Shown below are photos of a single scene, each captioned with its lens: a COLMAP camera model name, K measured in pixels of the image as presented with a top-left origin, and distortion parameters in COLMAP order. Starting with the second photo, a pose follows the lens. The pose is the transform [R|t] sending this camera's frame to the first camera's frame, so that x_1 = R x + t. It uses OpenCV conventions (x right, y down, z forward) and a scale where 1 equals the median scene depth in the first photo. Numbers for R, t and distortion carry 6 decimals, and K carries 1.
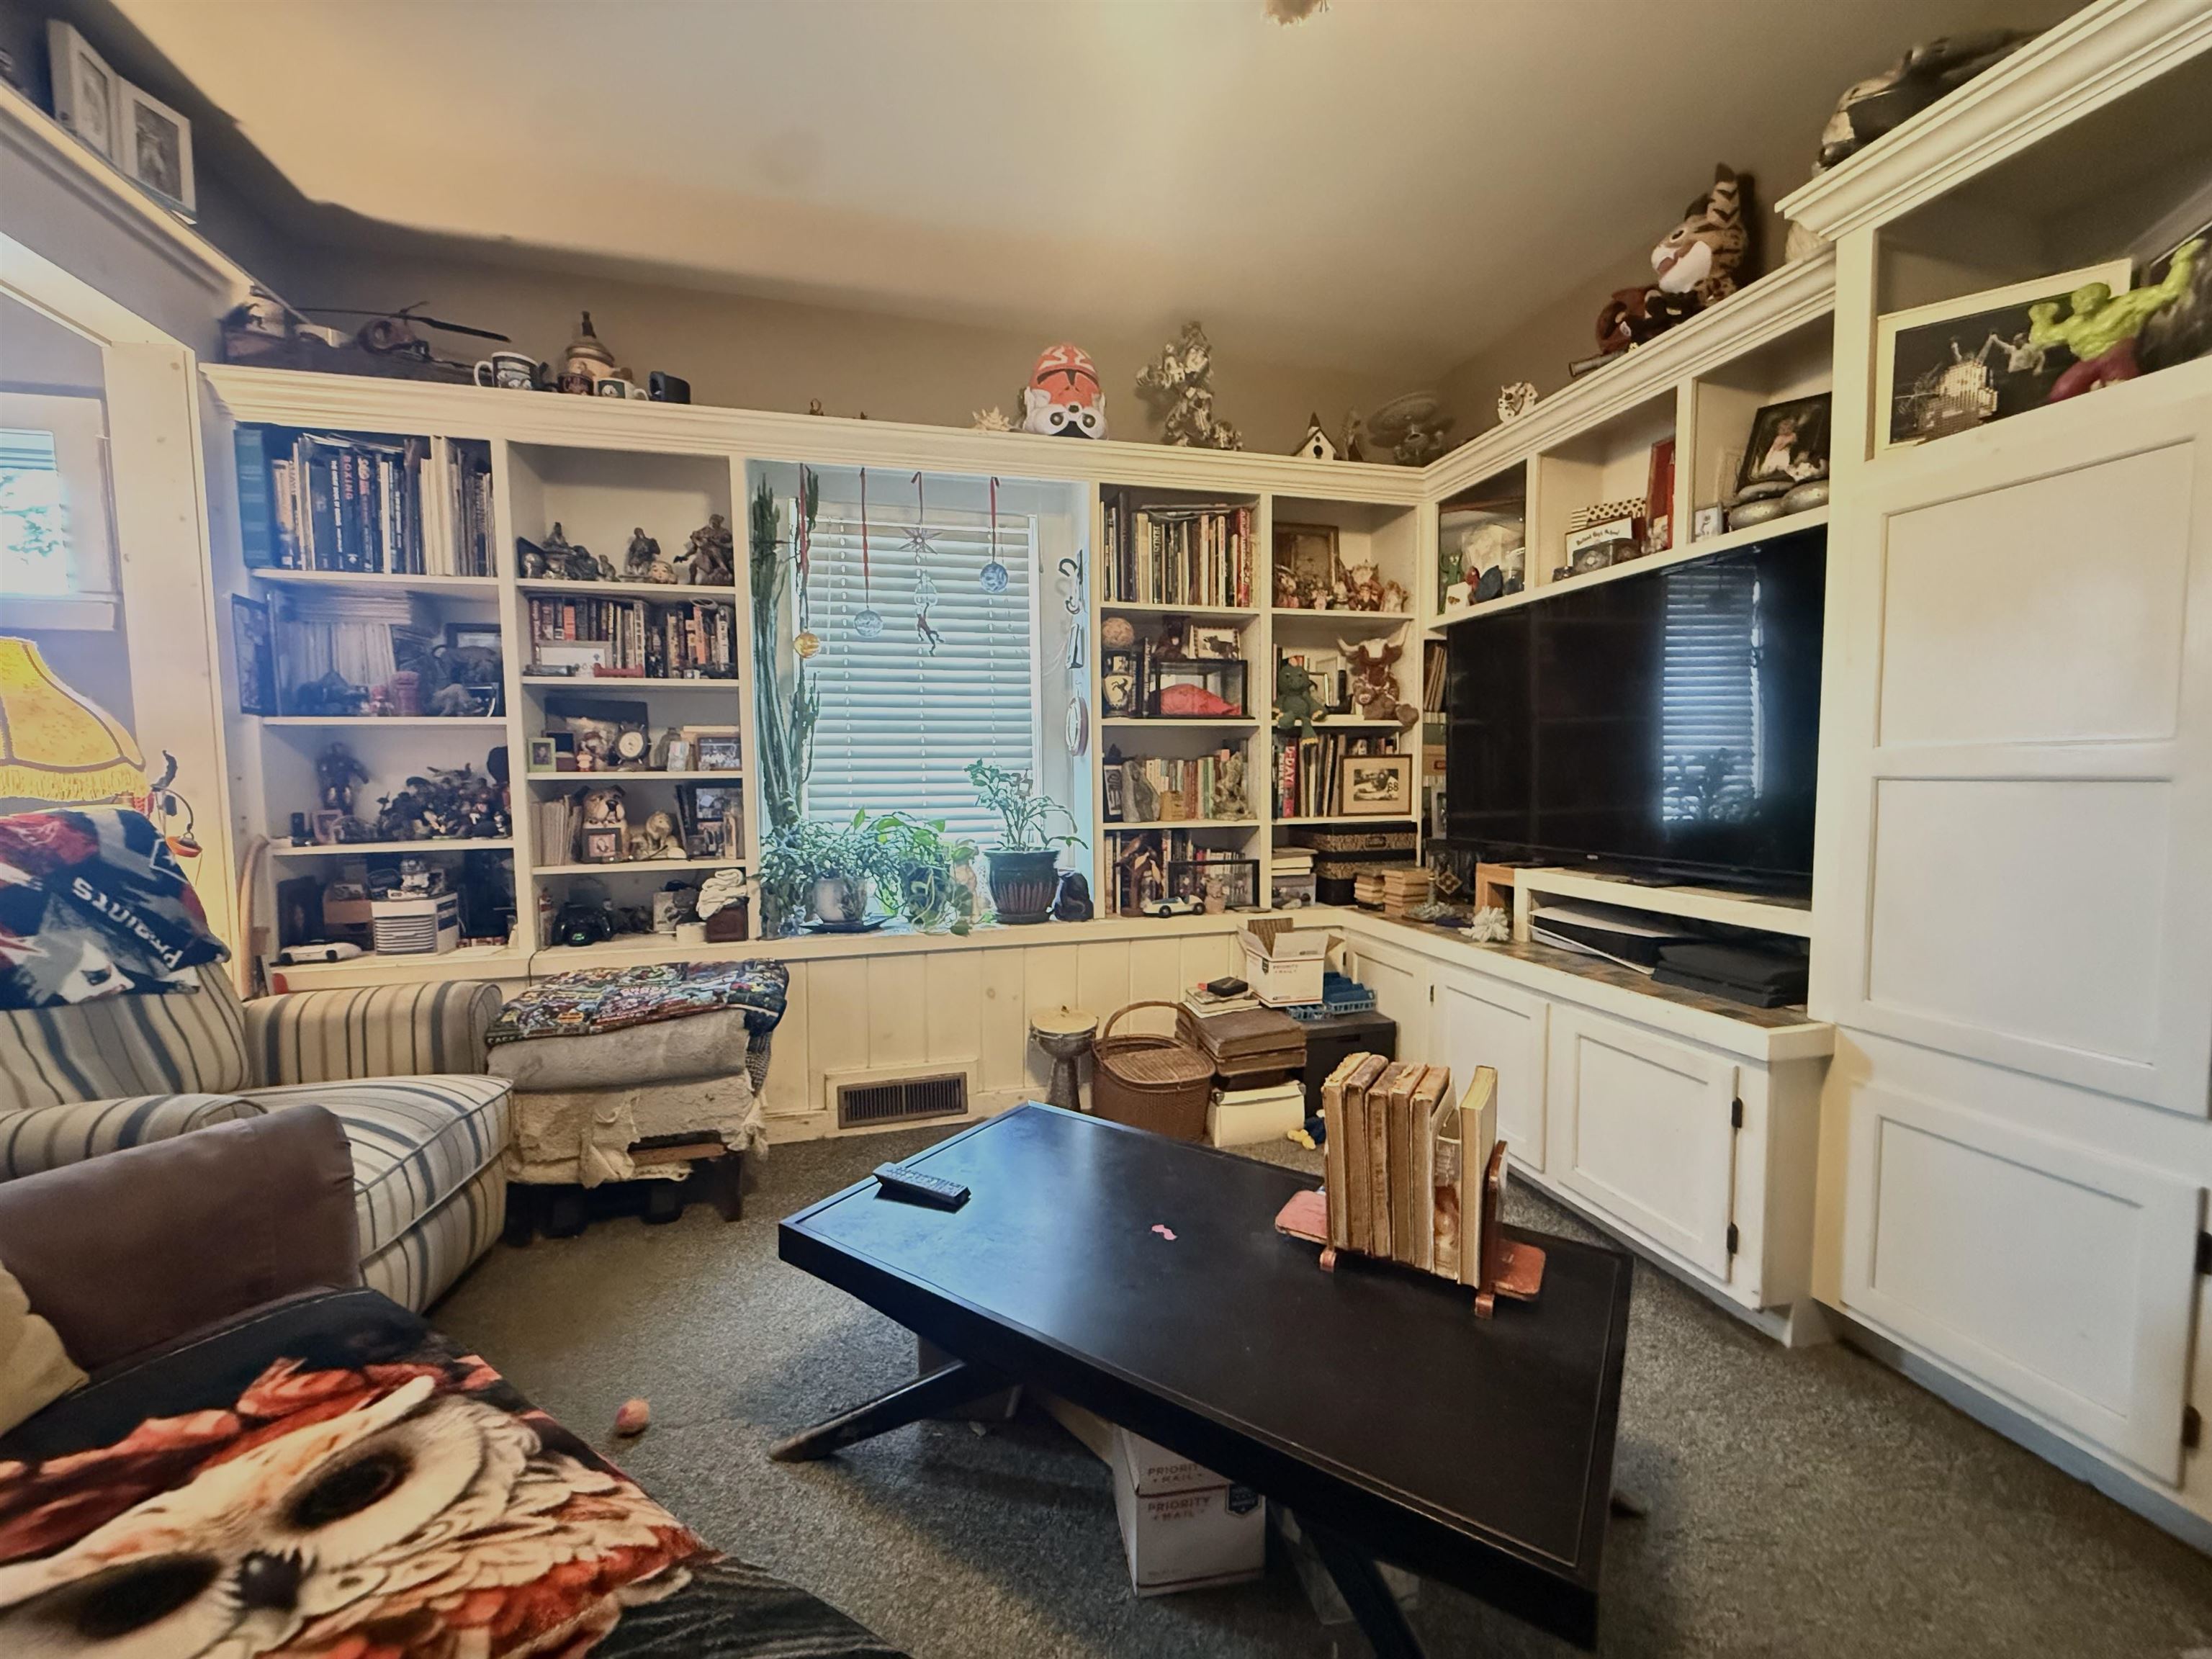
lens RADIAL K [[882.7, 0, 1103.2], [0, 882.7, 831.1], [0, 0, 1]] dist [-0.001802, 0.000426]
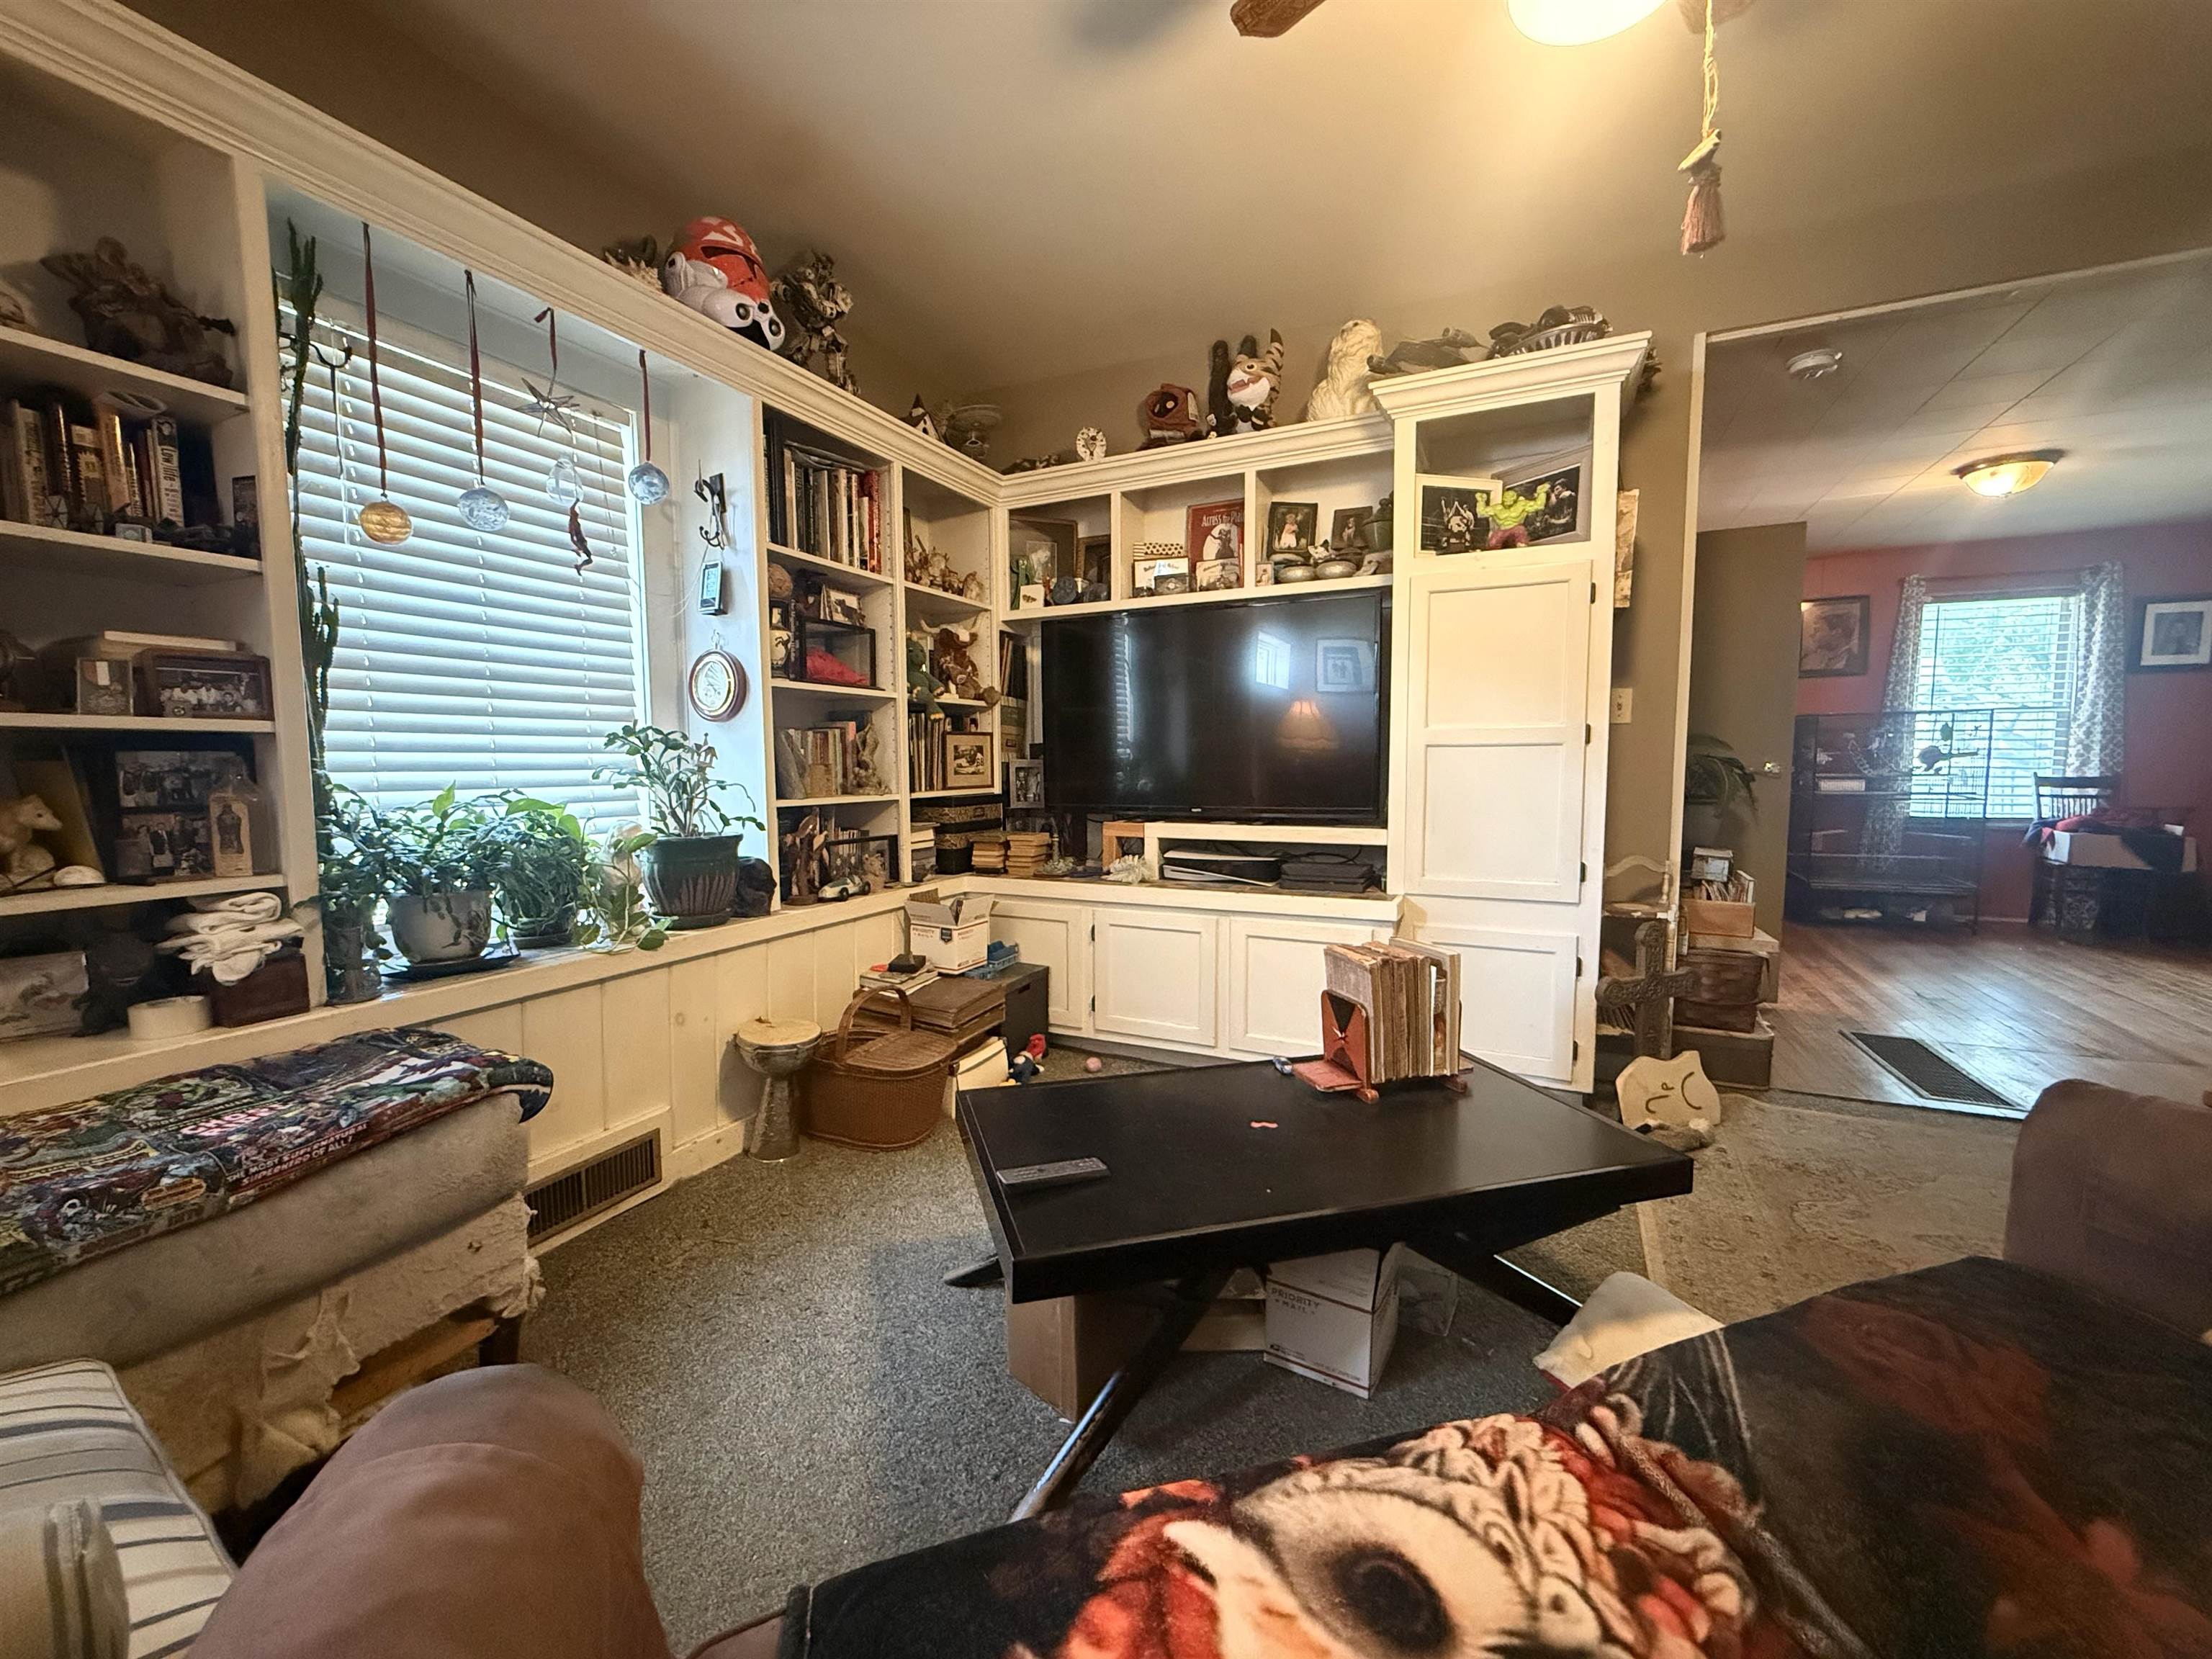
lens RADIAL K [[882.7, 0, 1102.2], [0, 882.7, 831.5], [0, 0, 1]] dist [-0.001802, 0.000426]
pose [[0.649512, -0.053871, 0.758441, -0.458691], [0.049613, 0.998364, 0.028425, 0.013663], [-0.758731, 0.019166, 0.651122, 0.199121]]
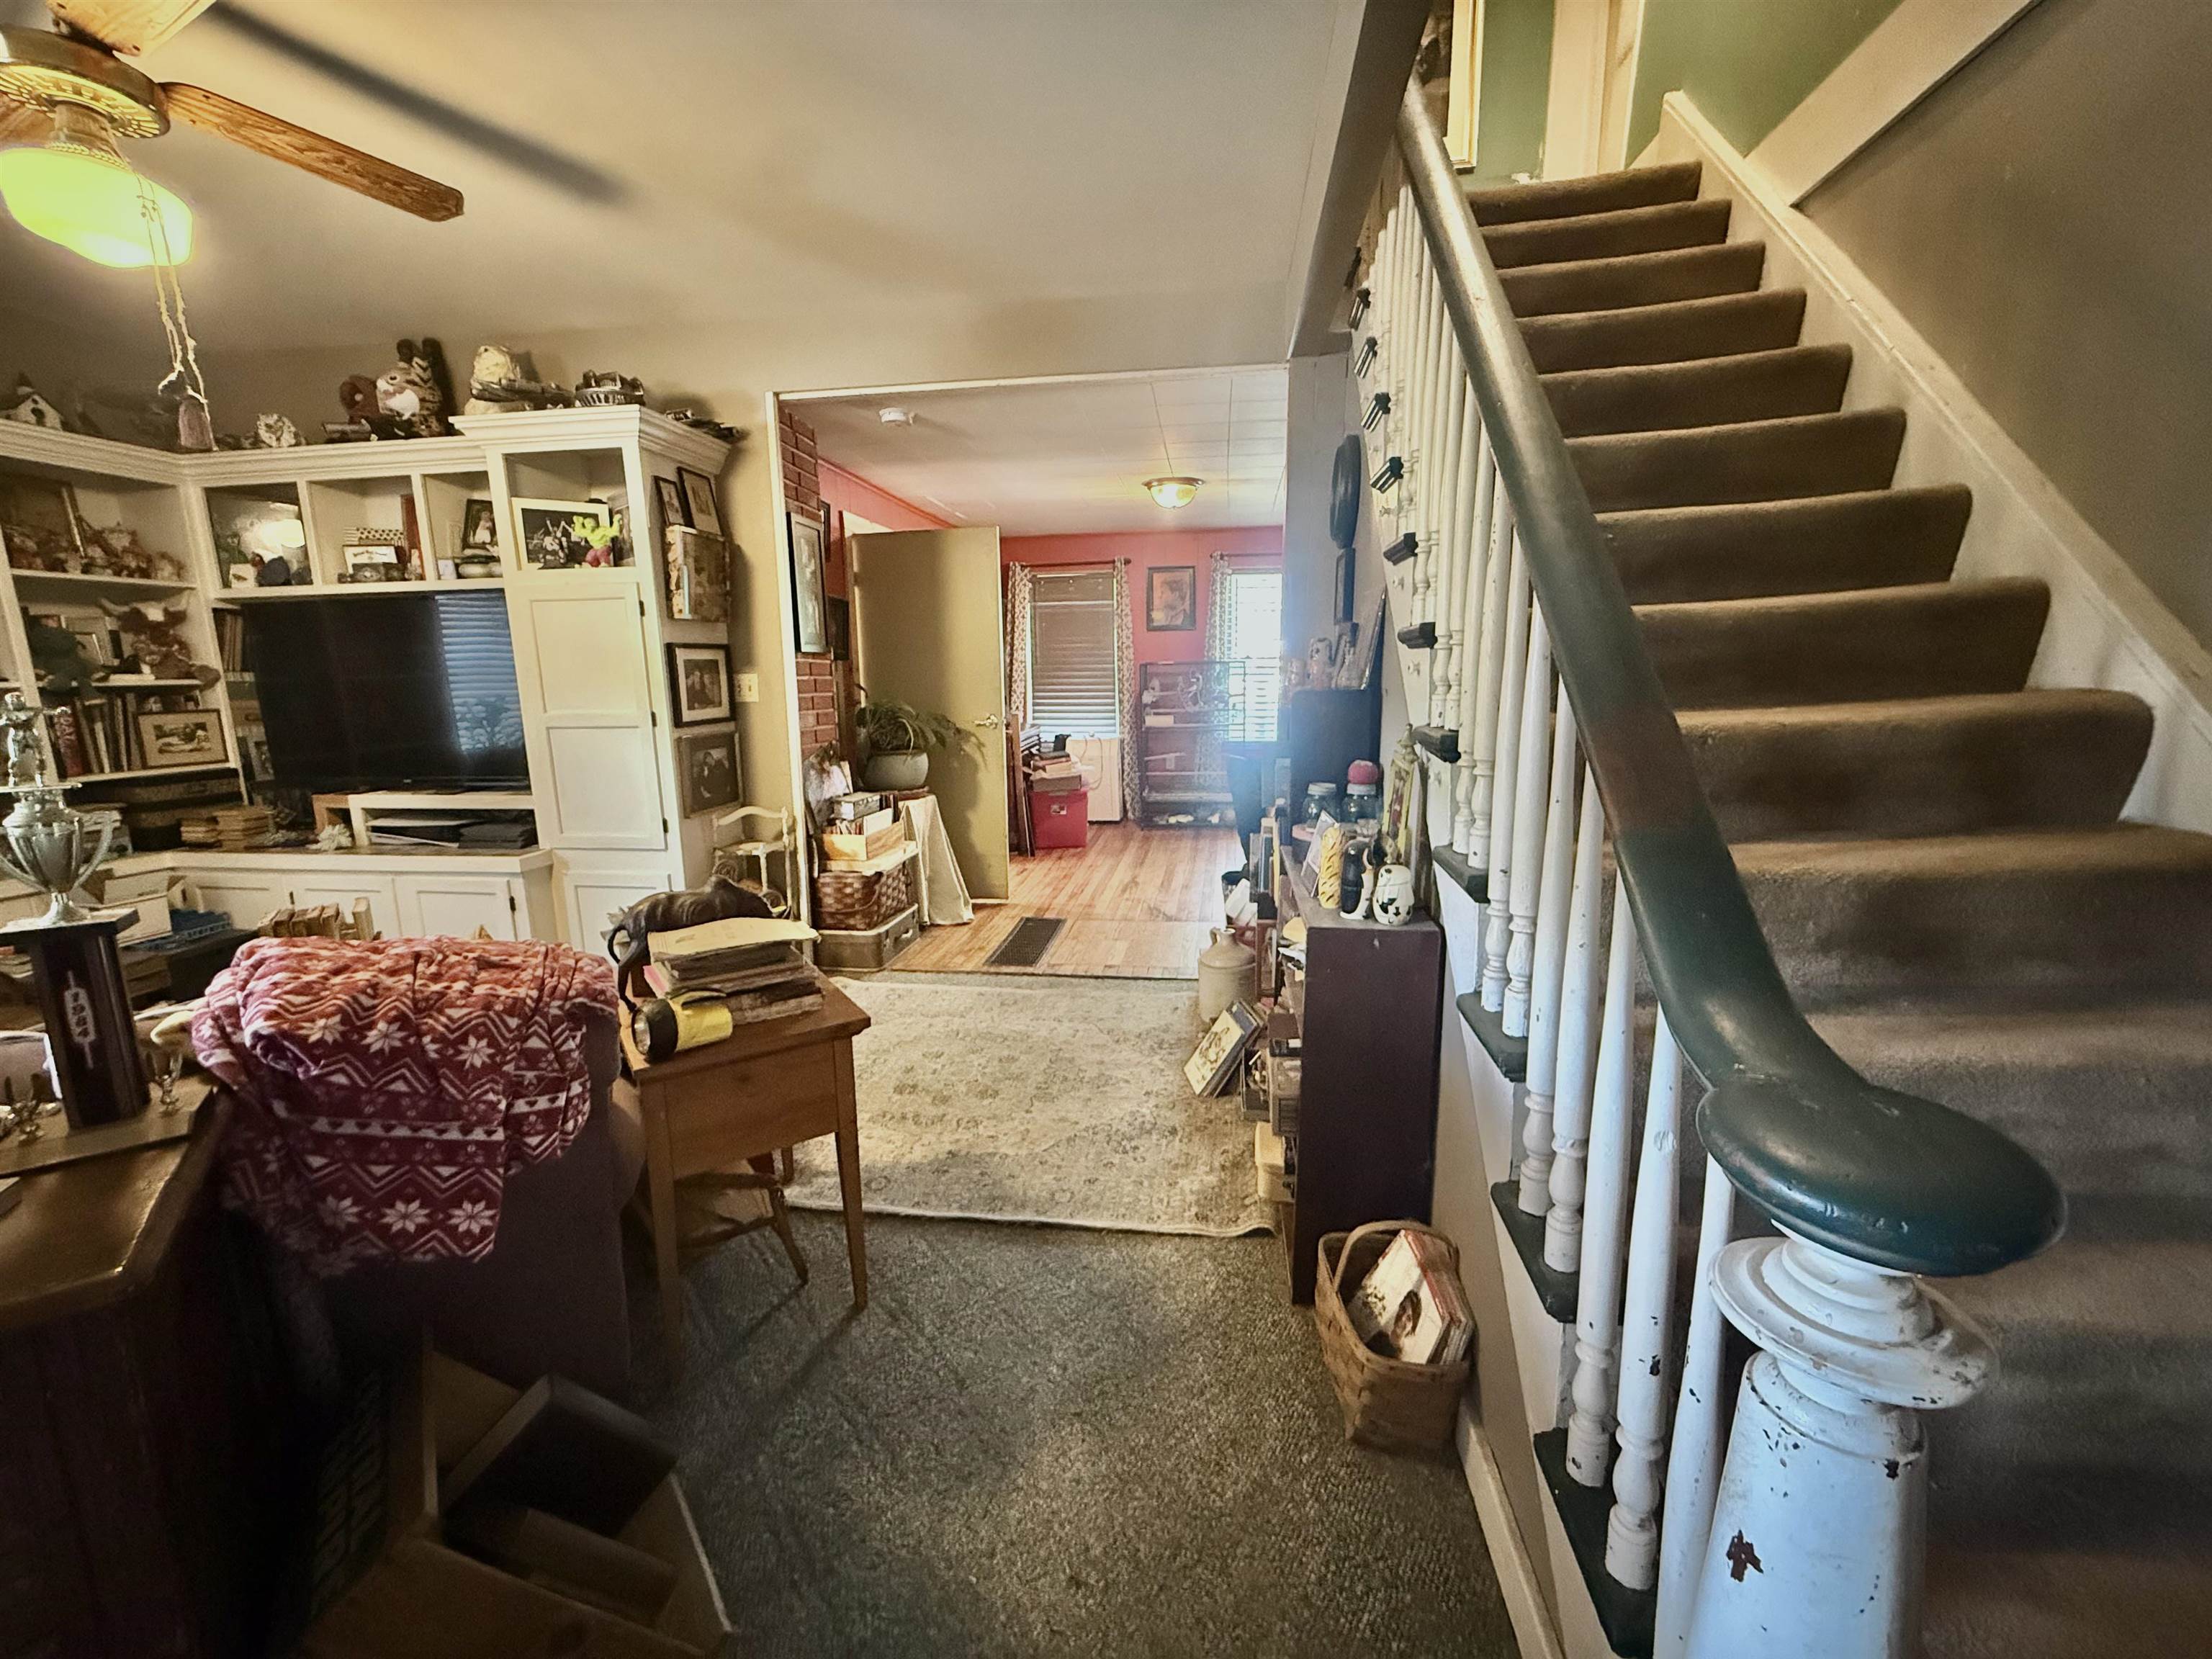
lens RADIAL K [[882.7, 0, 1103.8], [0, 882.7, 829.3], [0, 0, 1]] dist [-0.001802, 0.000426]
pose [[0.388656, -0.160336, 0.907325, -0.298892], [0.073845, 0.986995, 0.142783, -0.013271], [-0.918419, 0.011508, 0.395442, -0.566359]]
